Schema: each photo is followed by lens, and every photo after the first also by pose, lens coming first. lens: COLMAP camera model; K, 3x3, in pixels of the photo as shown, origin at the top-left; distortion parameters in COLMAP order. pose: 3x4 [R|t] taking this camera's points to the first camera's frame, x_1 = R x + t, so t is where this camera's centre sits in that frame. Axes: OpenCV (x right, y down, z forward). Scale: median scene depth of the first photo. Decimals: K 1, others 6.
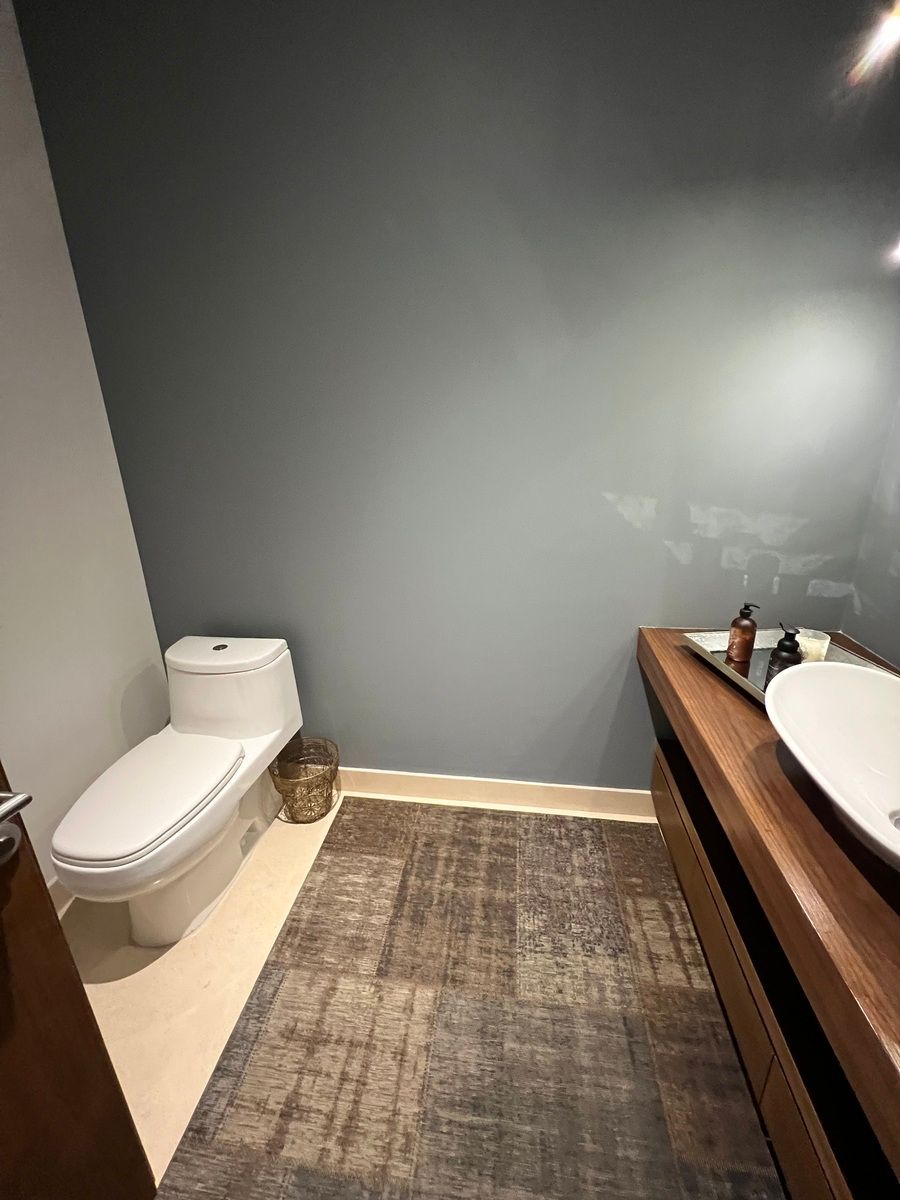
lens RADIAL K [[479.9, 0, 451.4], [0, 479.9, 596.6], [0, 0, 1]] dist [-0.005268, 0.001647]
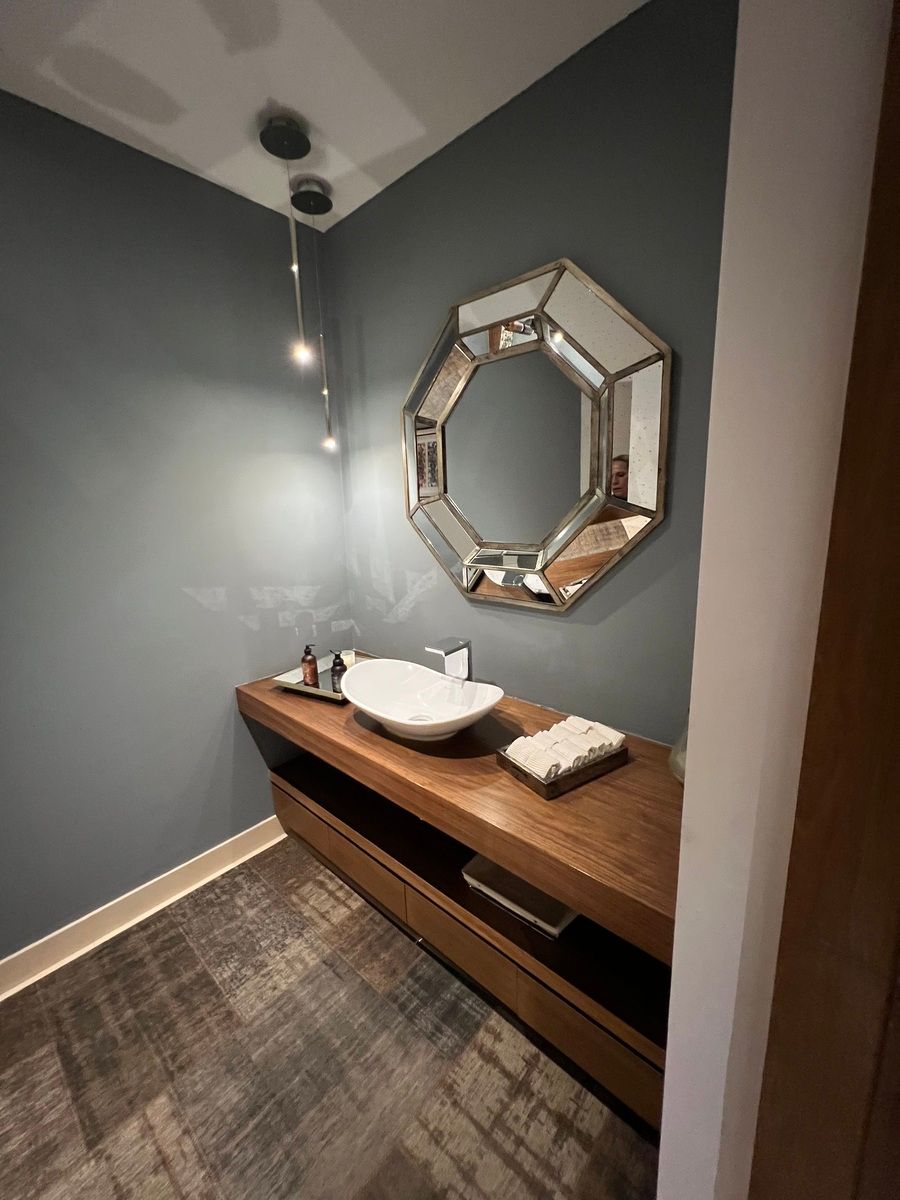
lens RADIAL K [[479.9, 0, 452.2], [0, 479.9, 600.2], [0, 0, 1]] dist [-0.005268, 0.001647]
pose [[0.557541, -0.166478, 0.813286, -0.318407], [0.282532, 0.959254, 0.002670, 0.003122], [-0.780592, 0.228291, 0.581858, -0.260740]]
